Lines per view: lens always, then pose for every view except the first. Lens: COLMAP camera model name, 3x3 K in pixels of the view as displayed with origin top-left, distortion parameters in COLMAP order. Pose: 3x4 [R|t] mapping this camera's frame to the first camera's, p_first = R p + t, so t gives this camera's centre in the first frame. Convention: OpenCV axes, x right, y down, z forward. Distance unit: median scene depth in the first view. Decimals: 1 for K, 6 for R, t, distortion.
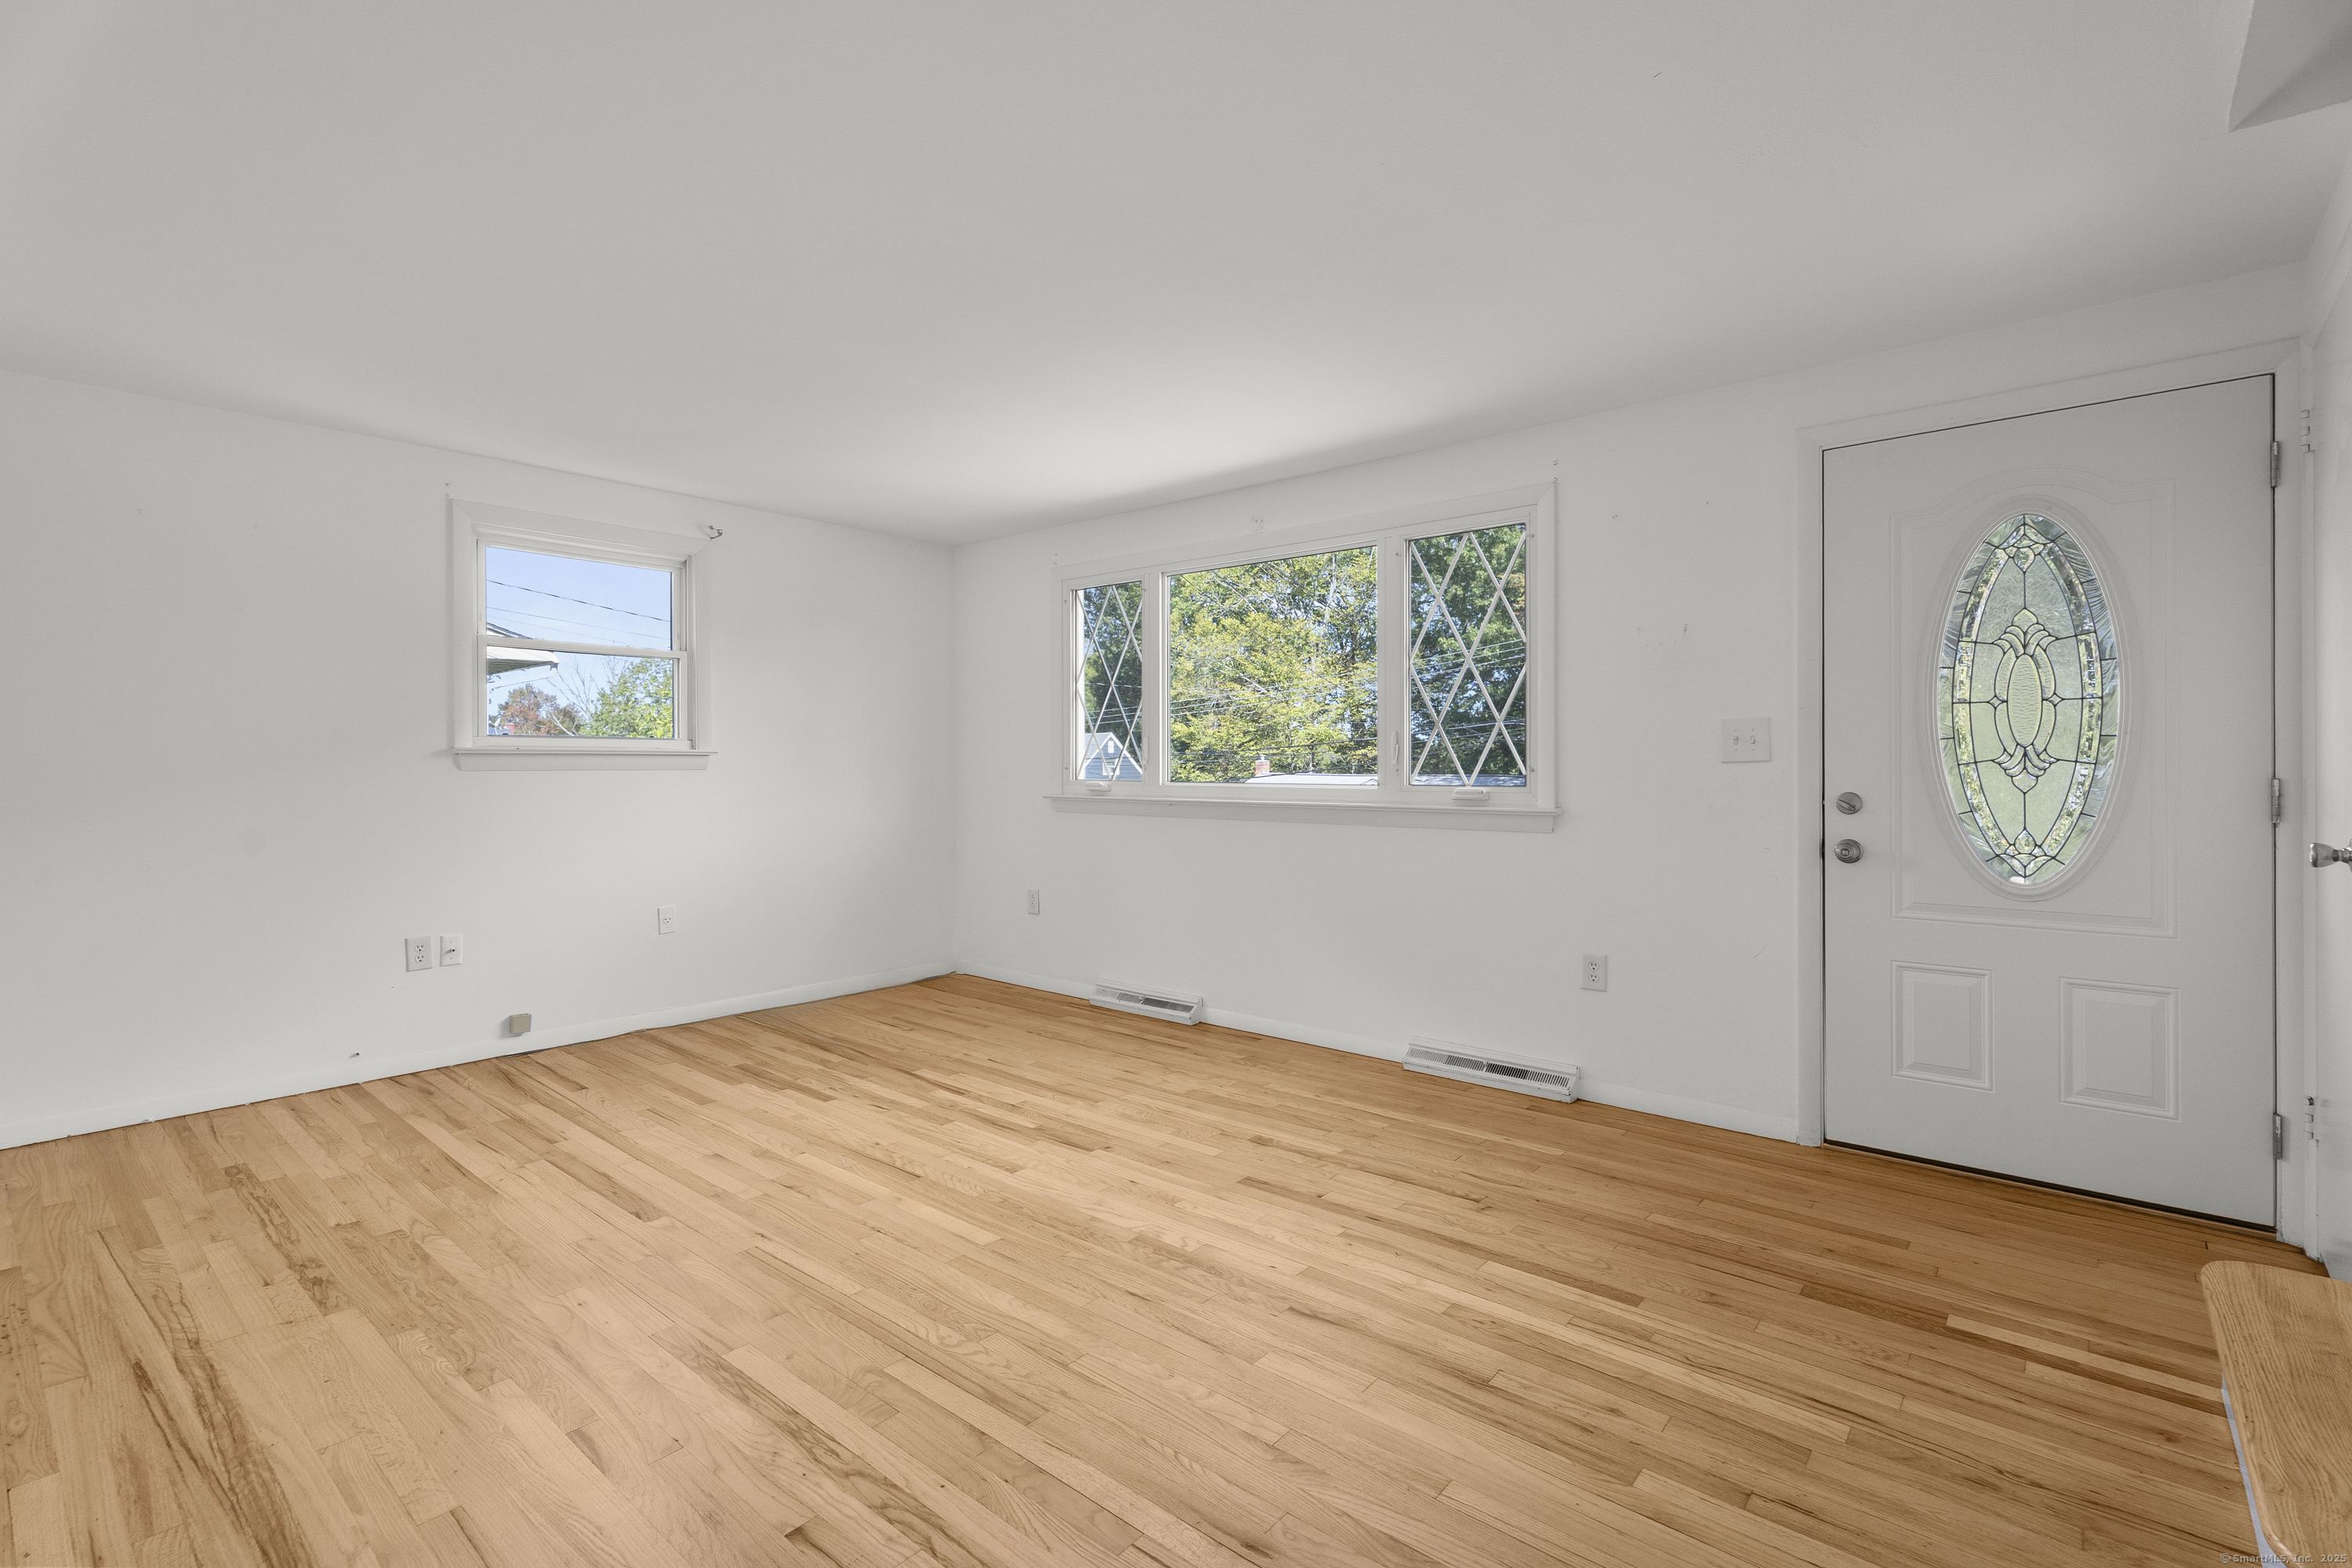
lens RADIAL K [[1060.0, 0, 1170.0], [0, 1060.0, 763.1], [0, 0, 1]] dist [0.000352, -0.001315]
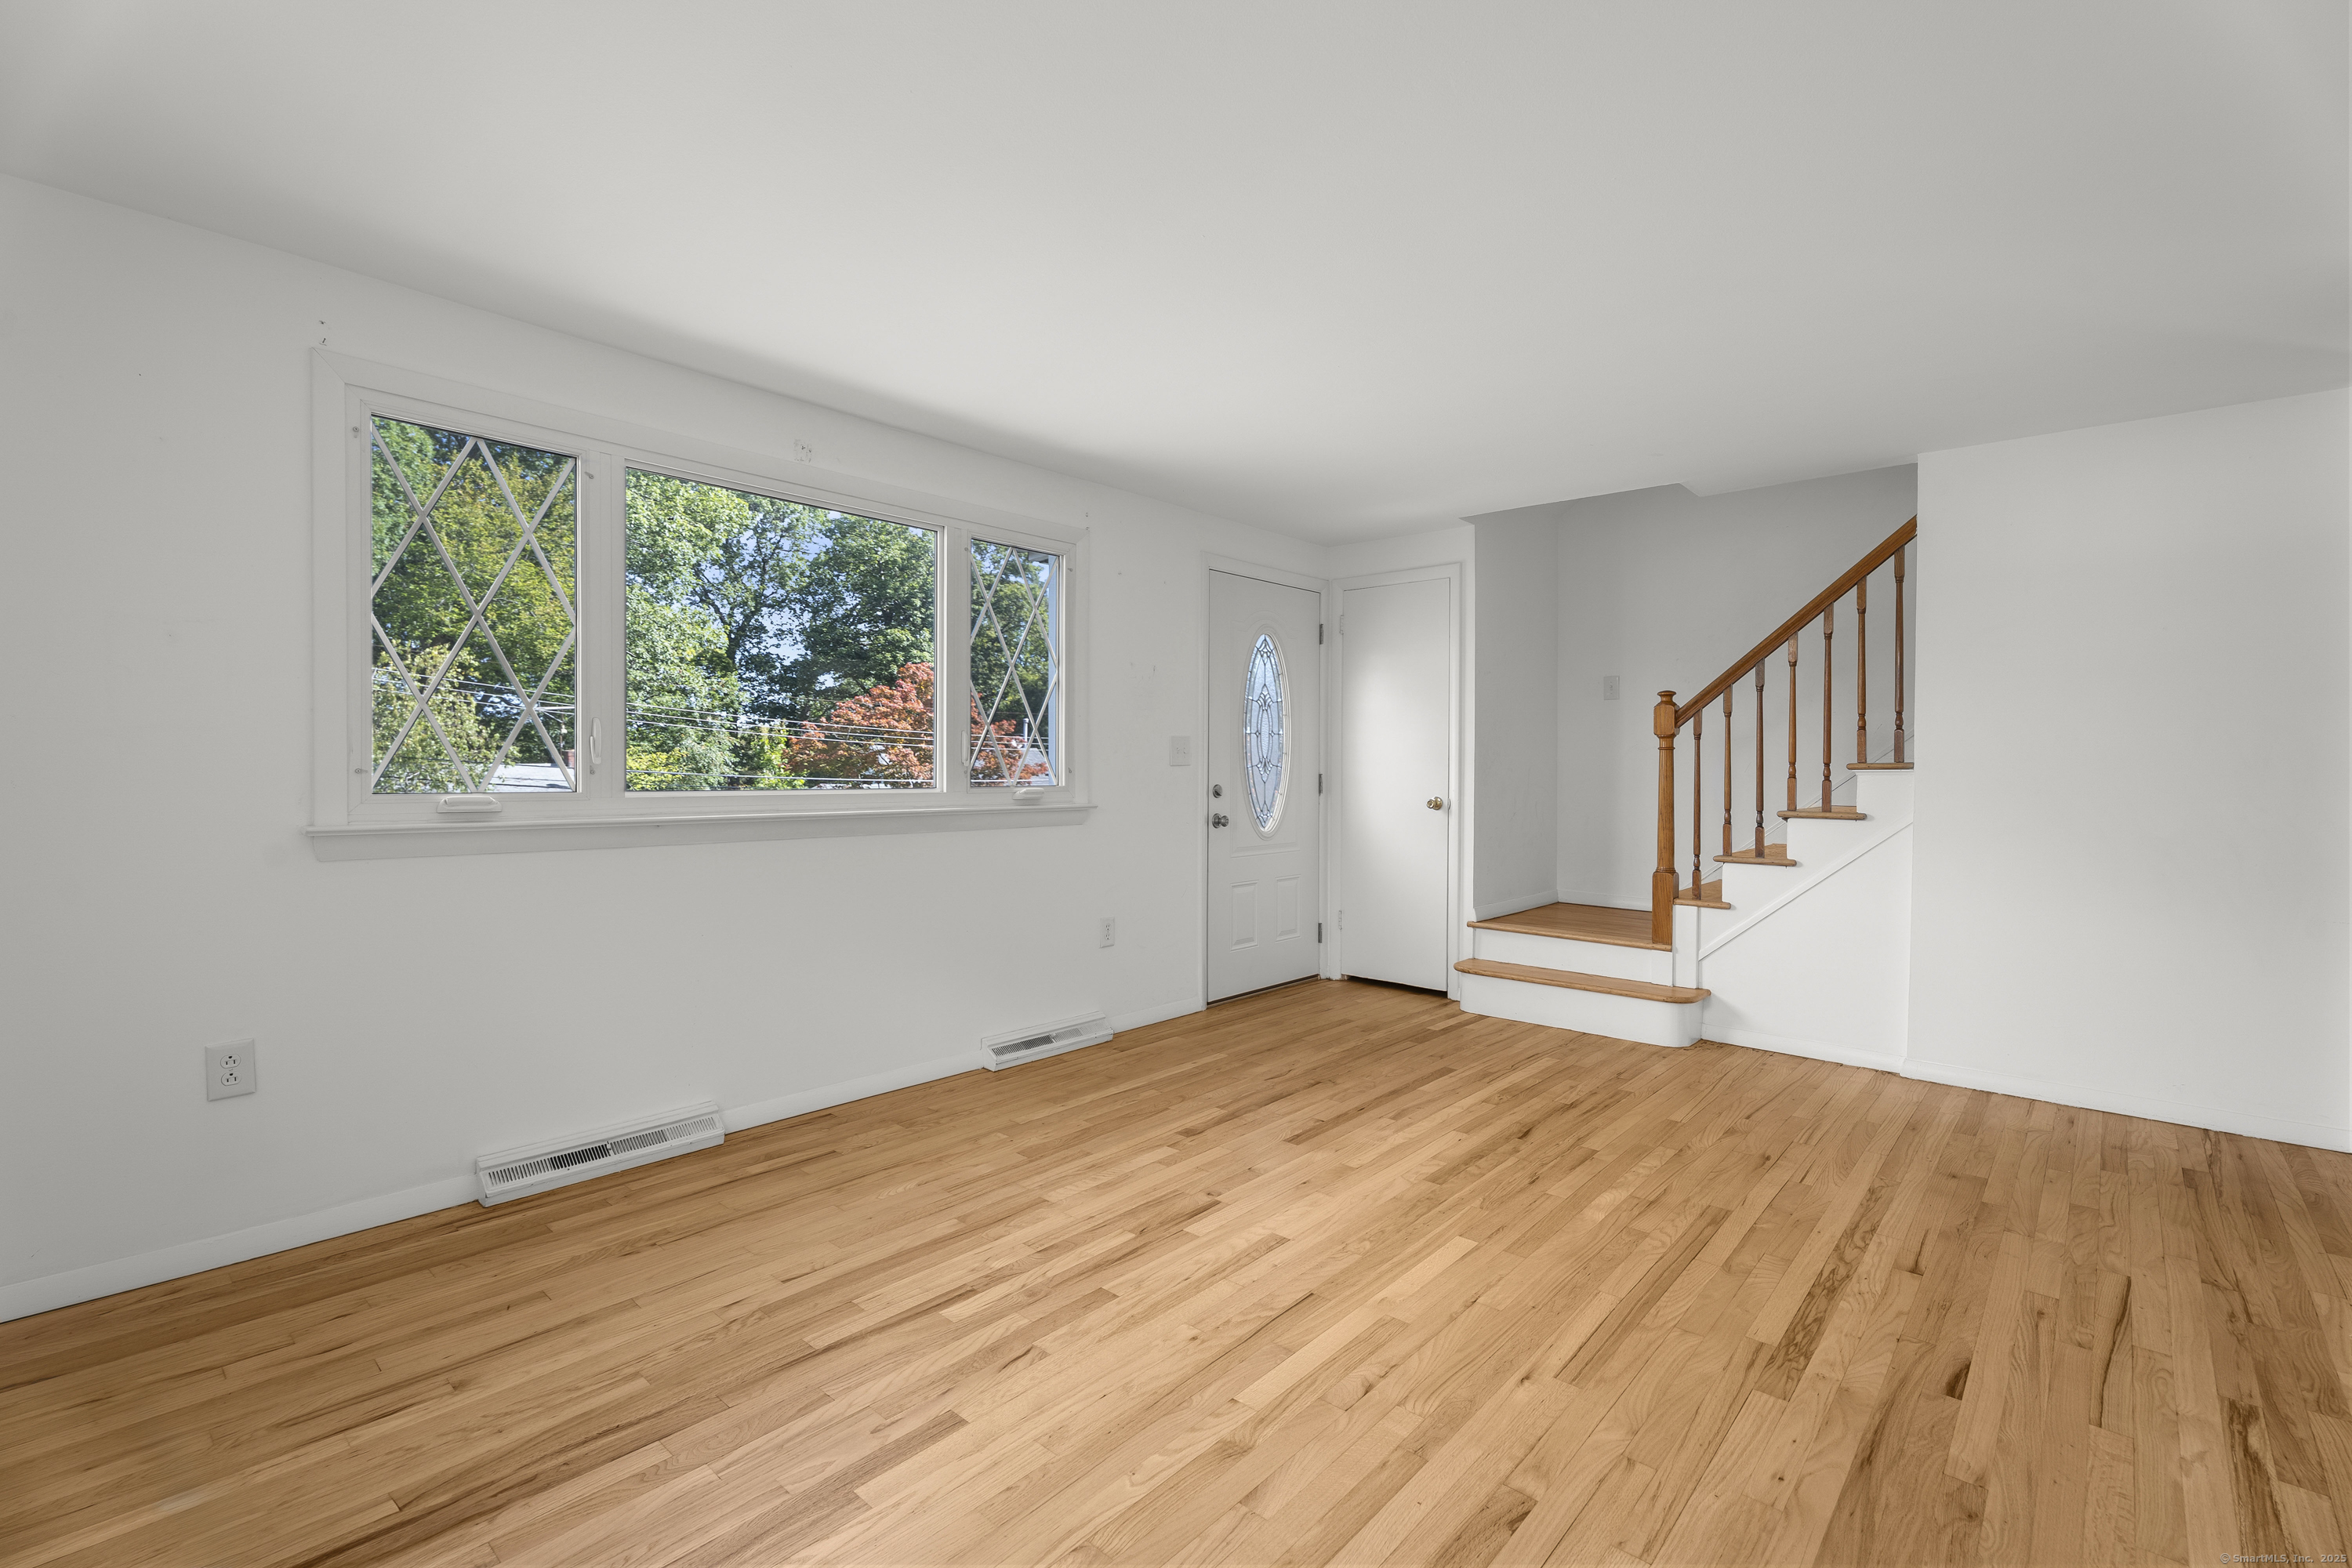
lens RADIAL K [[1037.8, 0, 1154.0], [0, 1037.8, 787.4], [0, 0, 1]] dist [-0.001618, -0.003114]
pose [[0.038882, -0.017532, 0.999090, -1.156513], [-0.003485, 0.999838, 0.017680, 0.004999], [-0.999238, -0.004170, 0.038815, 1.261600]]
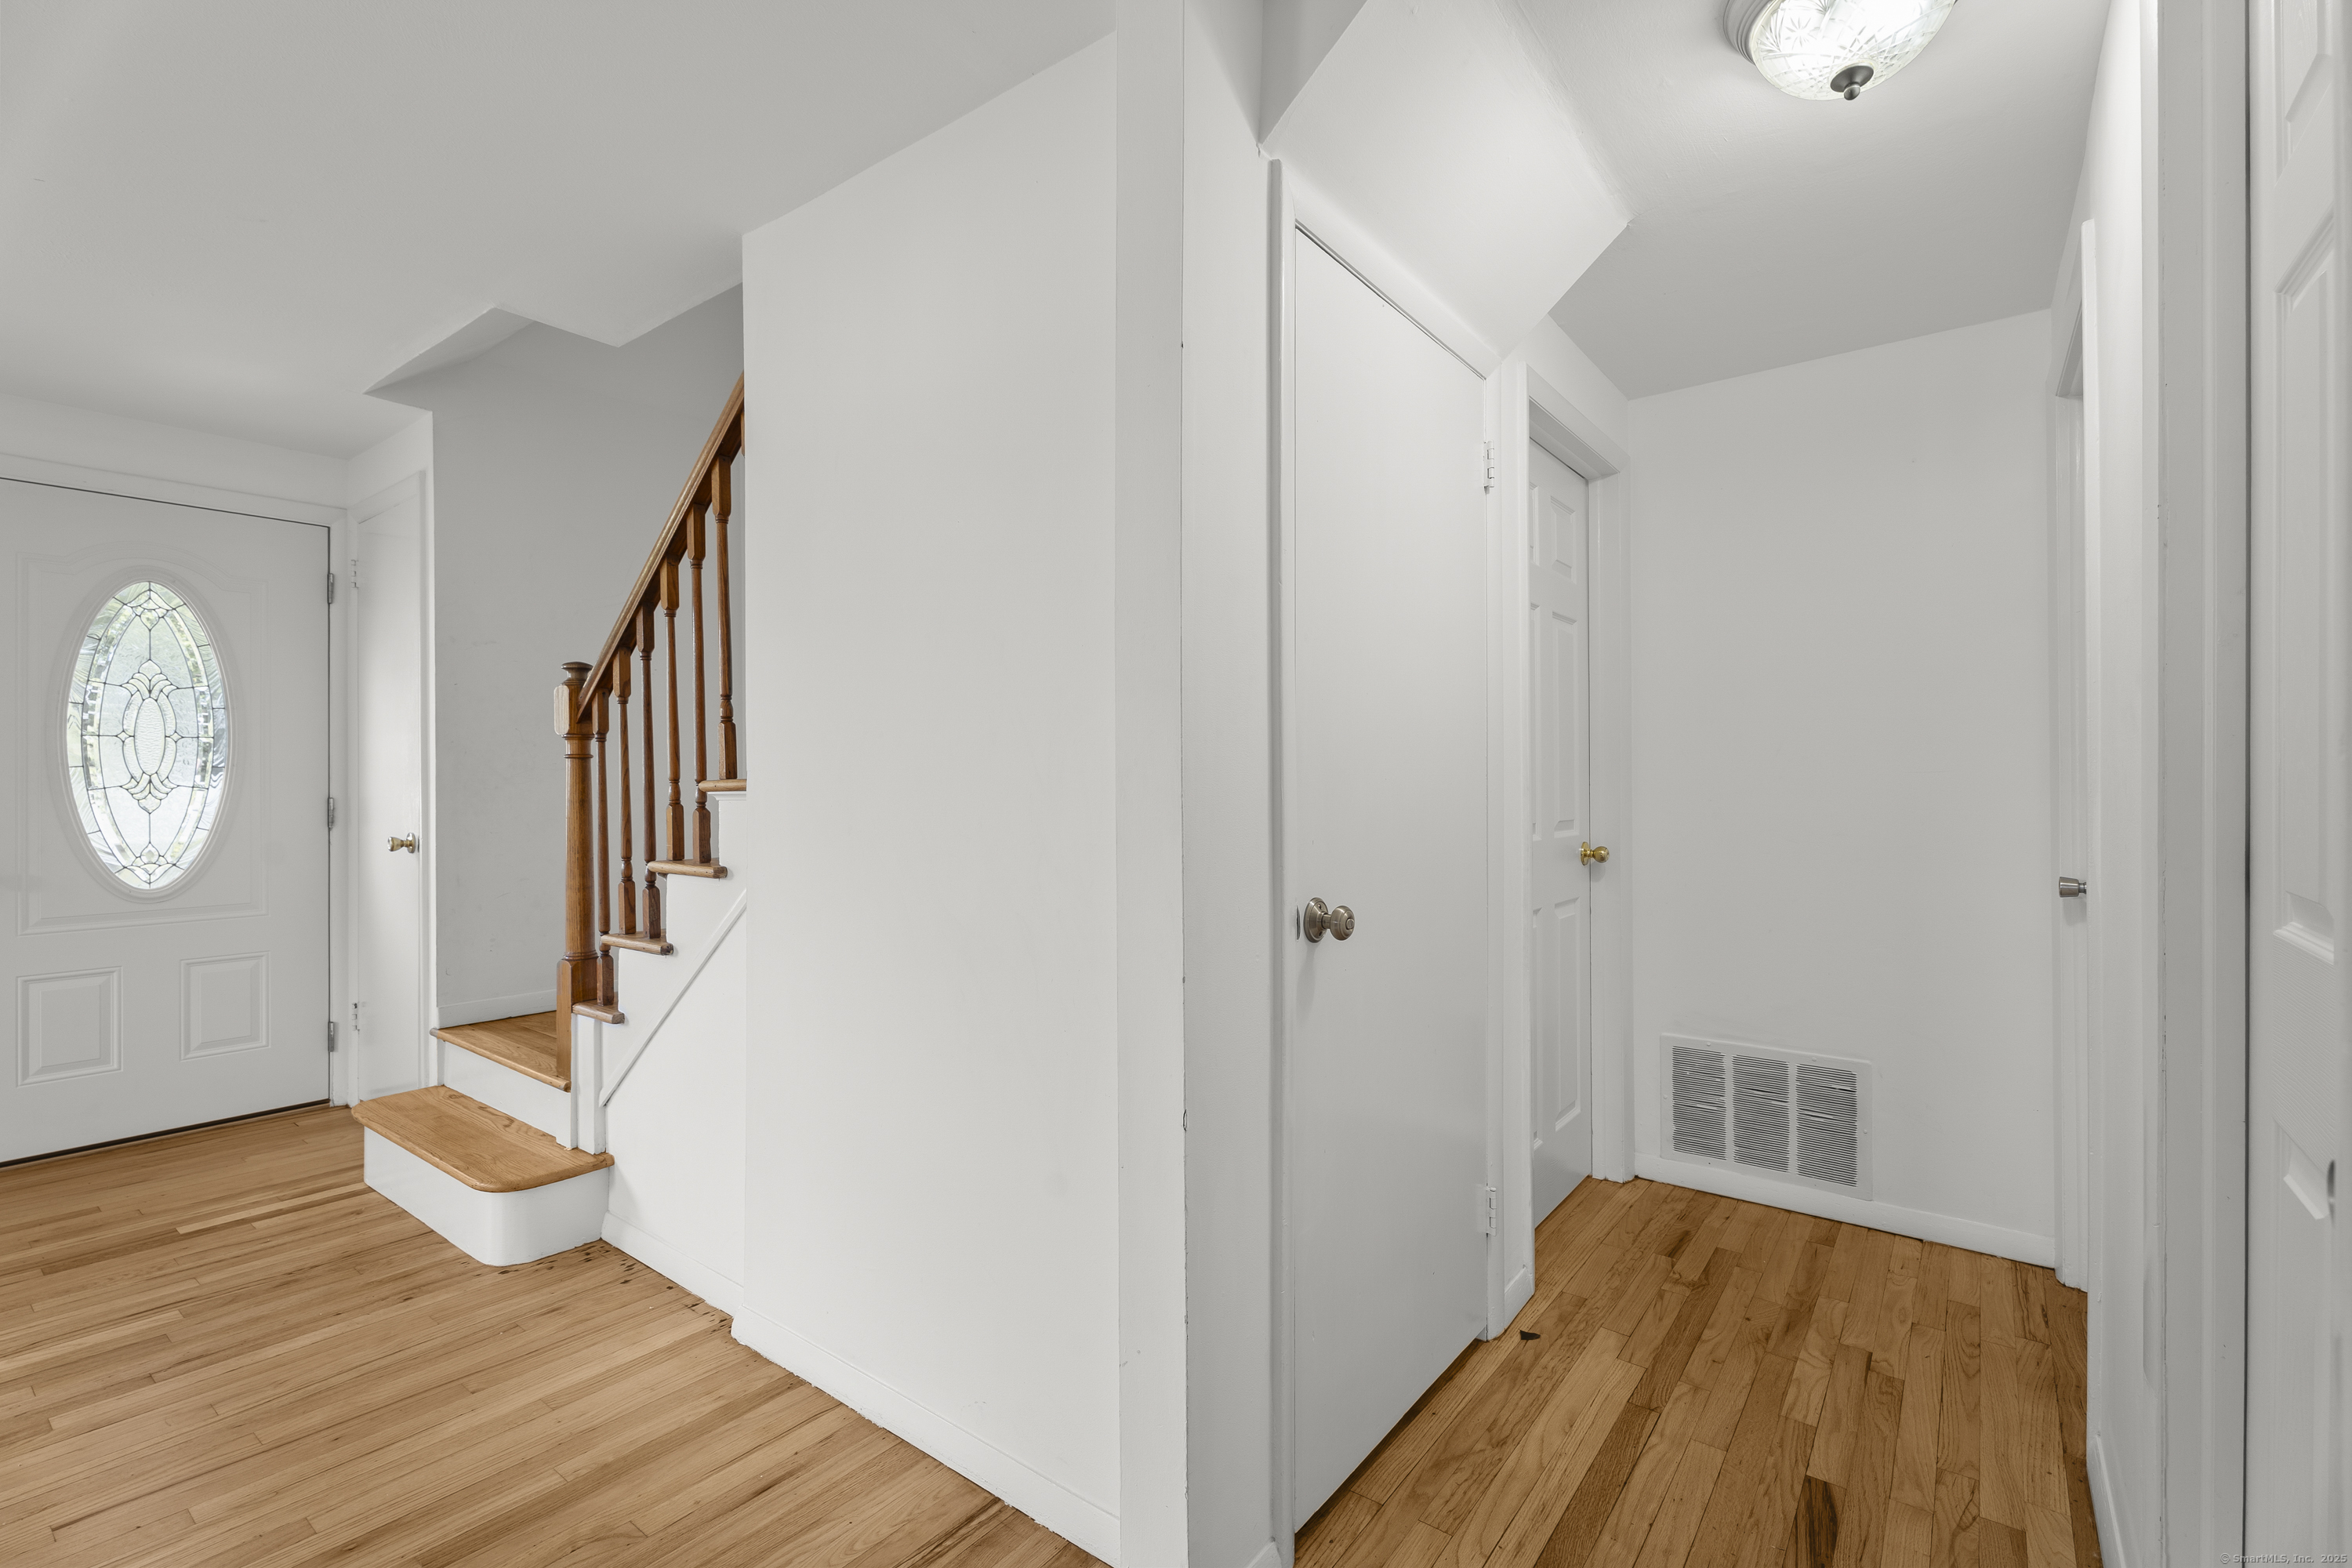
lens RADIAL K [[1047.0, 0, 1165.7], [0, 1047.0, 779.7], [0, 0, 1]] dist [0.001812, -0.000820]
pose [[-0.067986, 0.000929, 0.997686, -0.510524], [-0.001525, 0.999998, -0.001035, -0.011768], [-0.997685, -0.001591, -0.067984, -0.077014]]
